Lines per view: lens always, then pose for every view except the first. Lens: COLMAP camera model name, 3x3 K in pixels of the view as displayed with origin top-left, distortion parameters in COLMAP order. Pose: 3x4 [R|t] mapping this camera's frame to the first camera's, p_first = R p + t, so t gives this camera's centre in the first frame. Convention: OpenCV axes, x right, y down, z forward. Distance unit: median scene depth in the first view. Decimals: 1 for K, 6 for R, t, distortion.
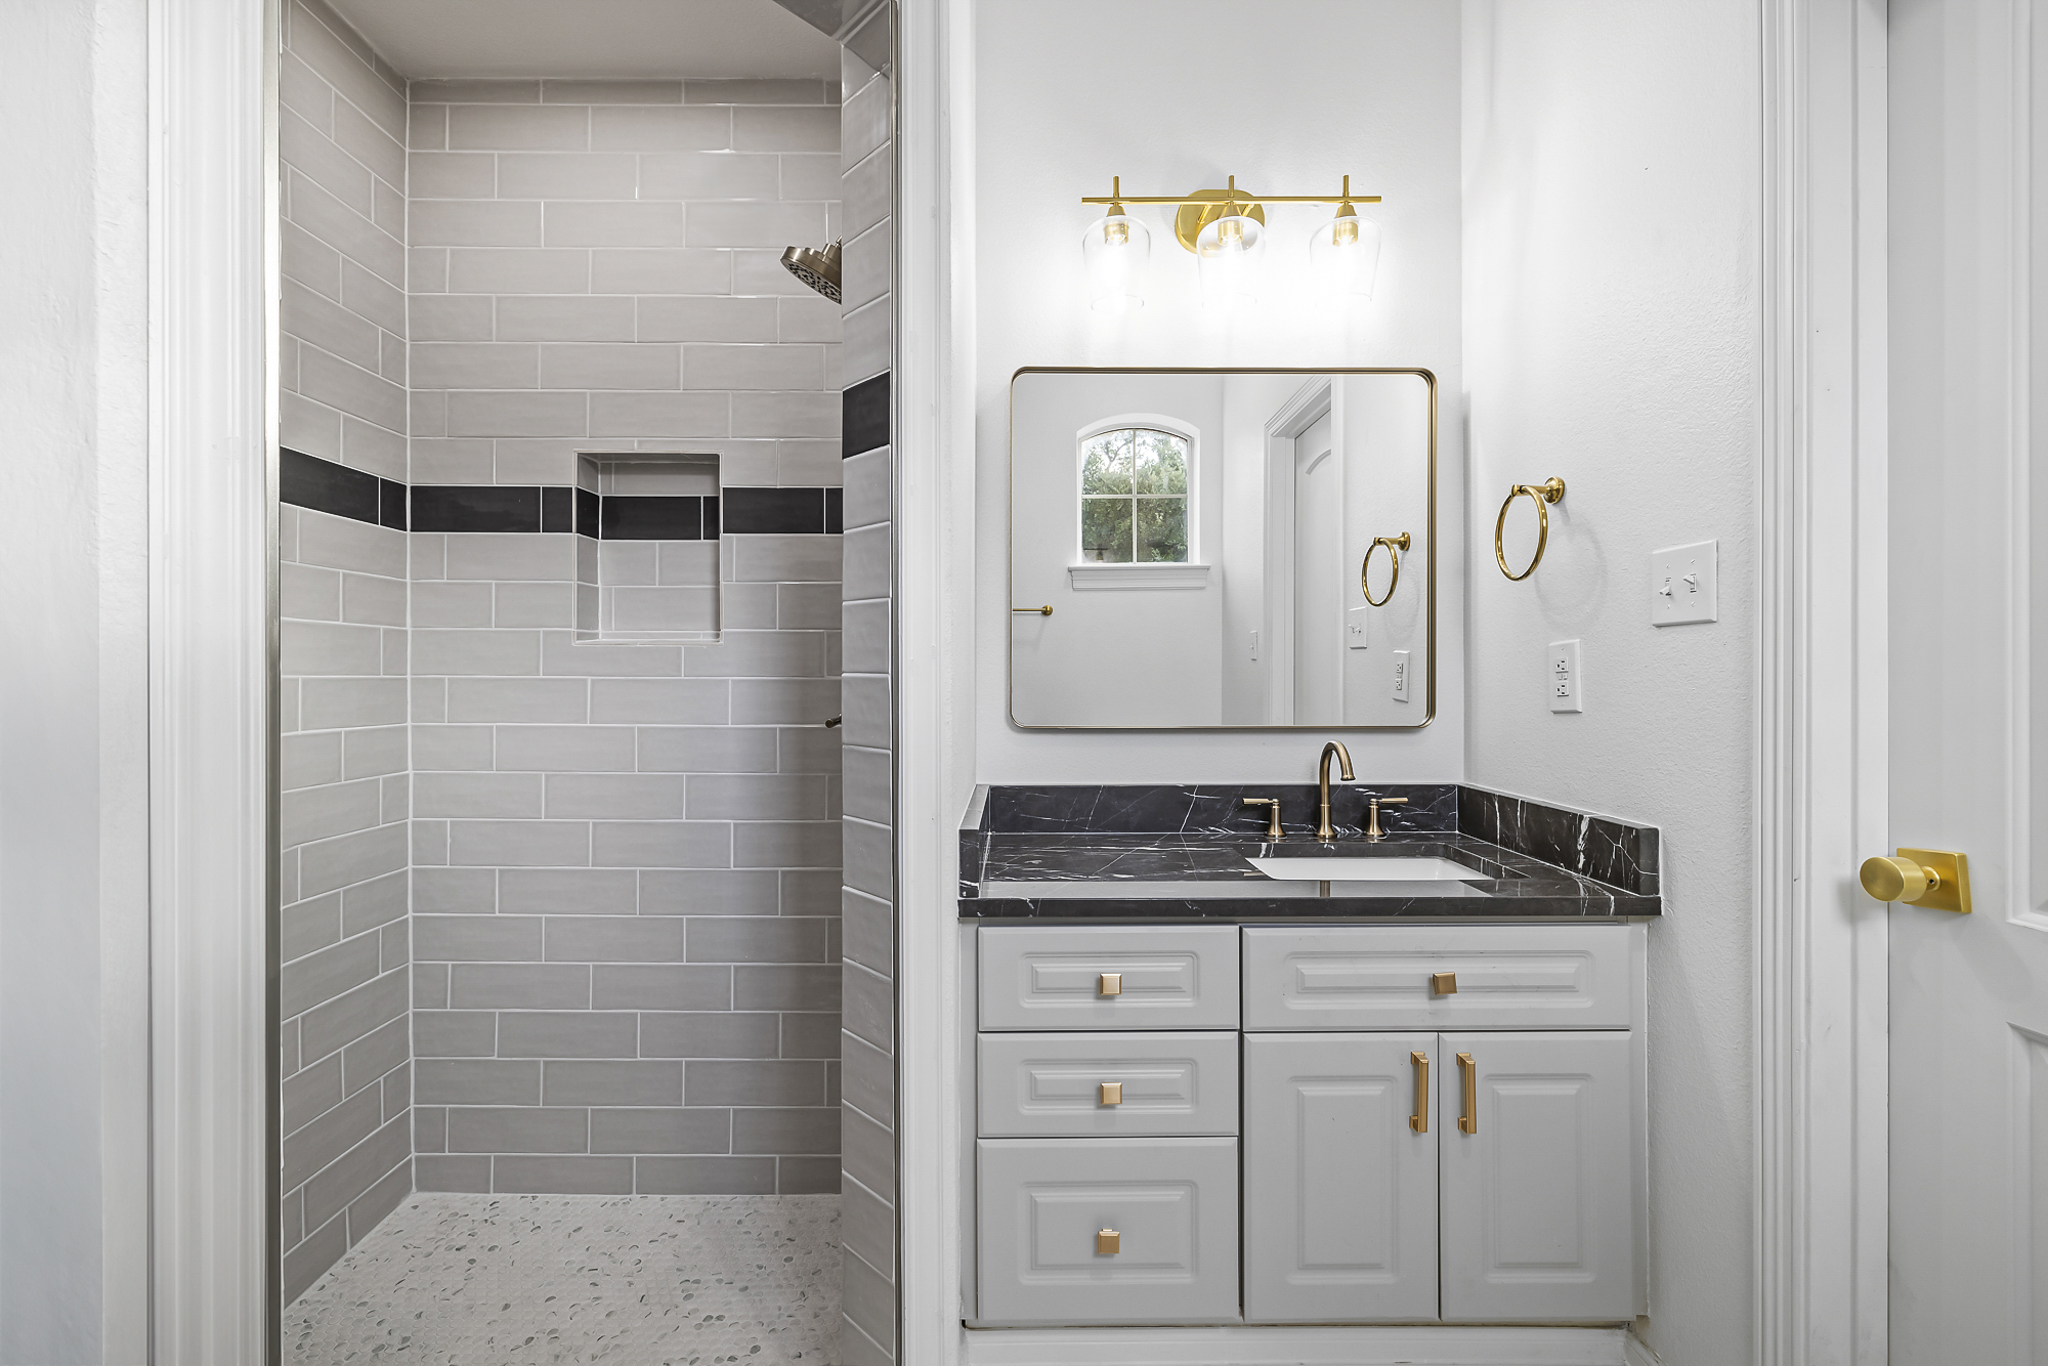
lens RADIAL K [[870.1, 0, 1019.0], [0, 870.1, 671.5], [0, 0, 1]] dist [0.000394, -0.000279]
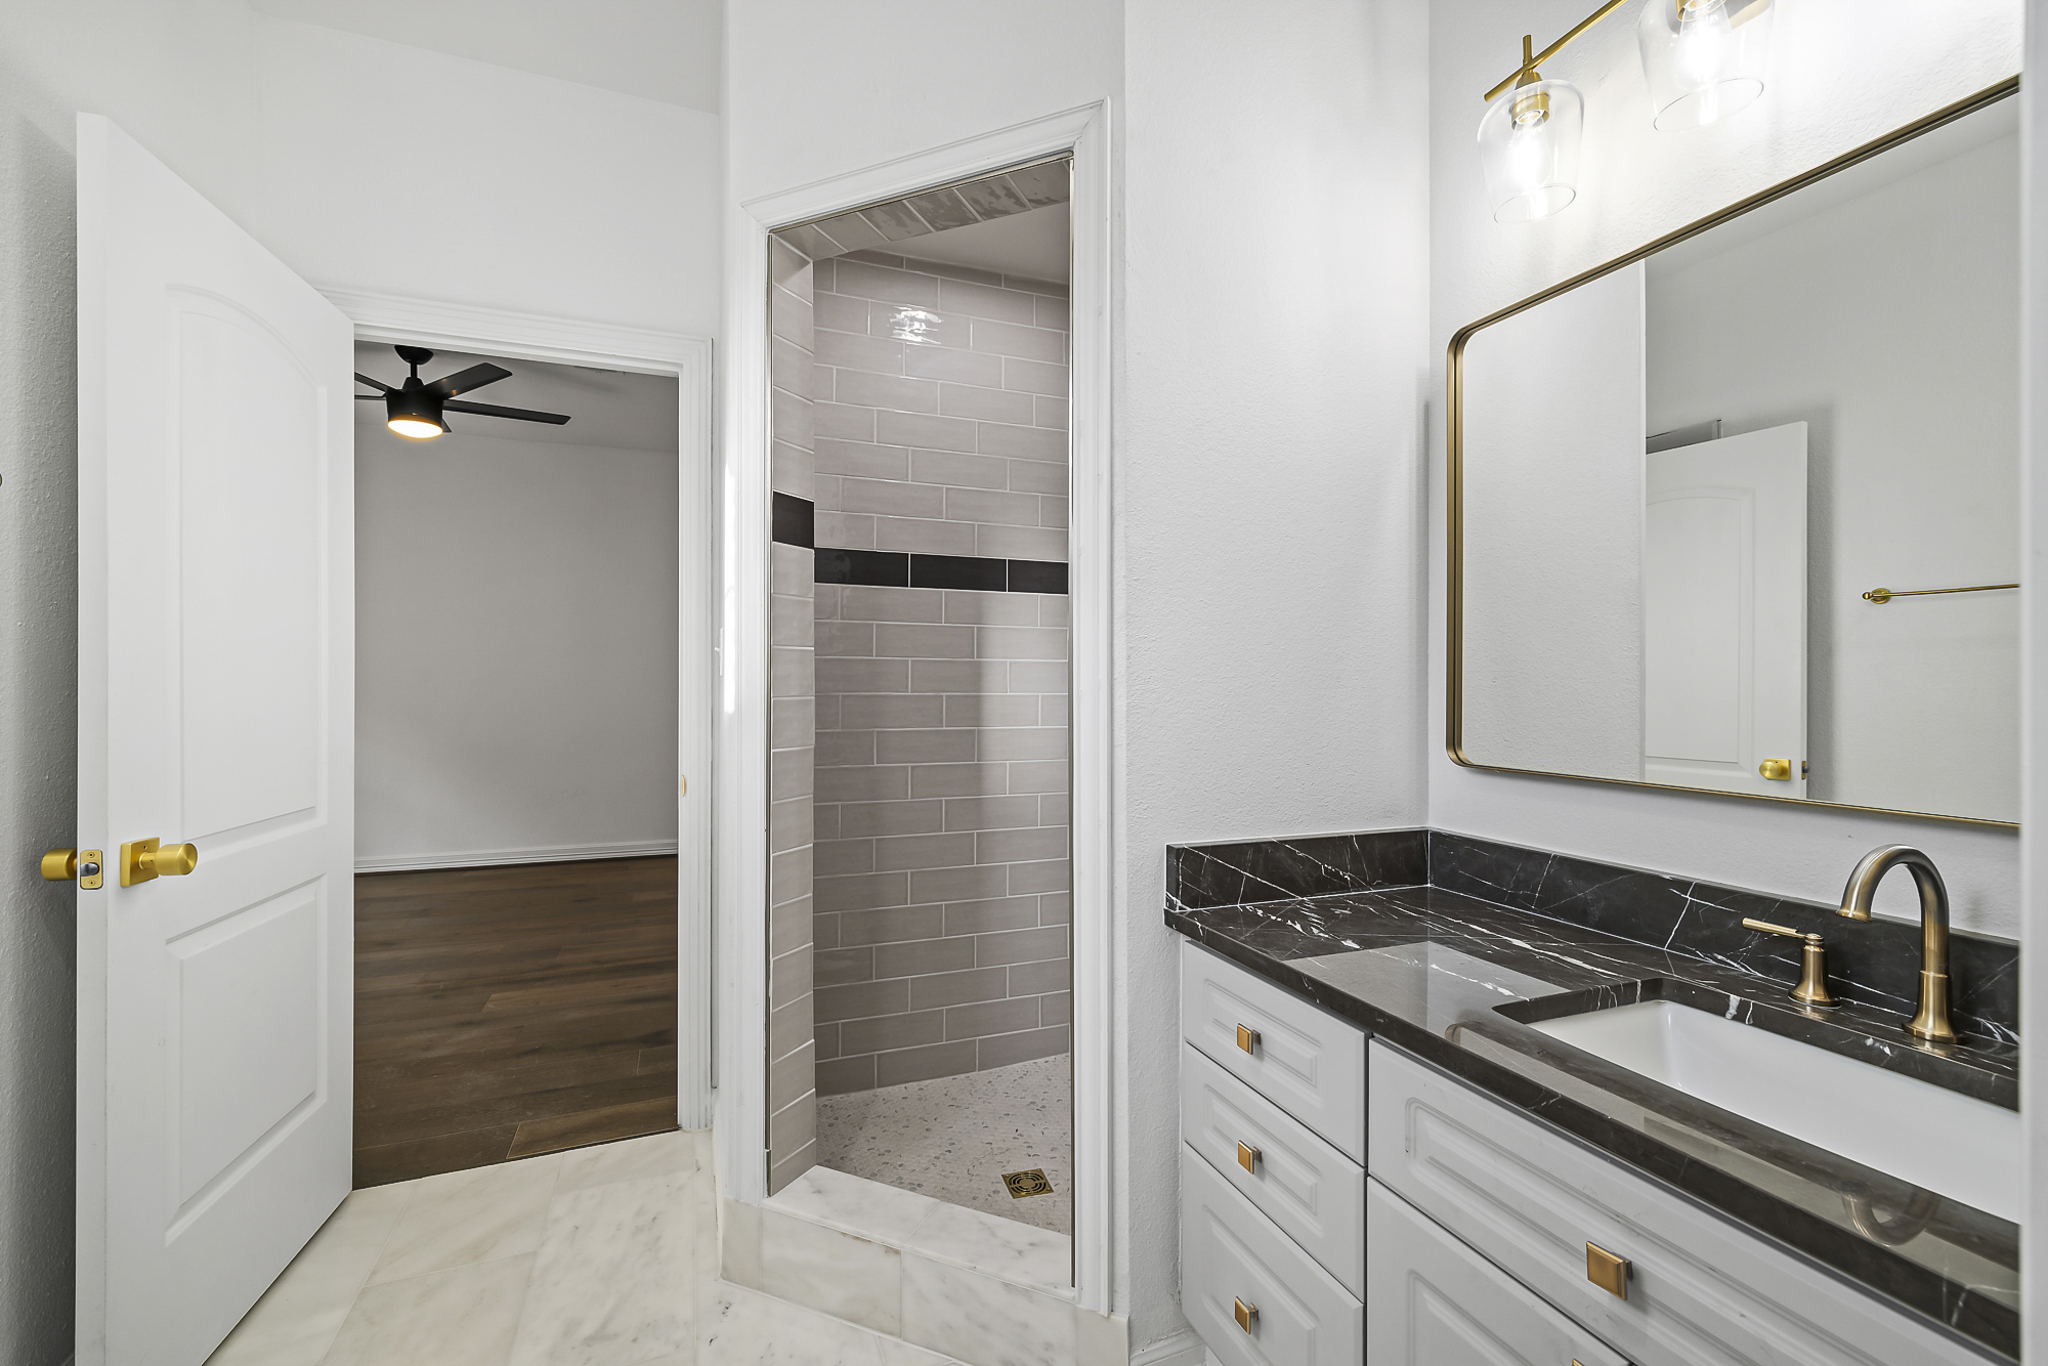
lens RADIAL K [[870.1, 0, 1025.3], [0, 870.1, 685.8], [0, 0, 1]] dist [0.000394, -0.000279]
pose [[0.347883, 0.005101, -0.937524, 0.668347], [0.002393, 0.999977, 0.006329, -0.018990], [0.937535, -0.004445, 0.347863, 0.341109]]
